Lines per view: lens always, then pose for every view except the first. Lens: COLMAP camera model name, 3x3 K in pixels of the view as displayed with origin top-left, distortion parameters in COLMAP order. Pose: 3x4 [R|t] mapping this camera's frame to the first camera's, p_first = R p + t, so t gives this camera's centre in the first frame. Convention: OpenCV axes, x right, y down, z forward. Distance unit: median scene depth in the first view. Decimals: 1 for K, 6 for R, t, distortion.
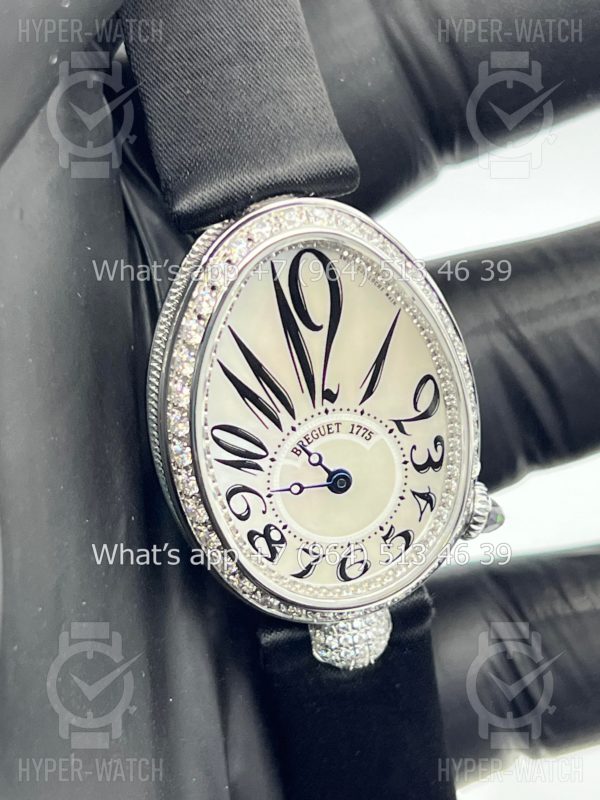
lens RADIAL K [[1859.0, 0, 300.0], [0, 1859.0, 400.0], [0, 0, 1]] dist [0.296314, 0.058561]
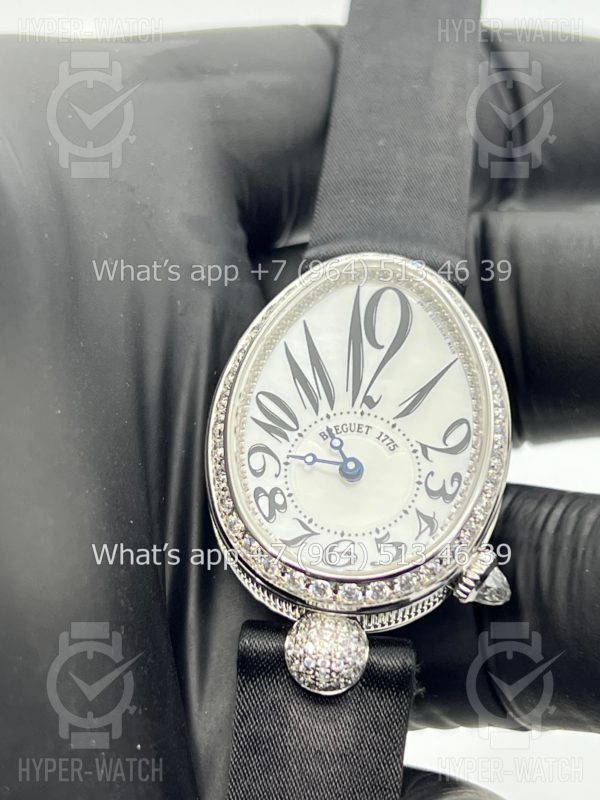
lens RADIAL K [[1859.0, 0, 300.0], [0, 1859.0, 400.0], [0, 0, 1]] dist [0.296314, 0.058561]
pose [[0.907853, 0.172009, -0.382382, 0.397147], [-0.374157, 0.743946, -0.553671, 0.618434], [0.189236, 0.645723, 0.739751, 0.175504]]
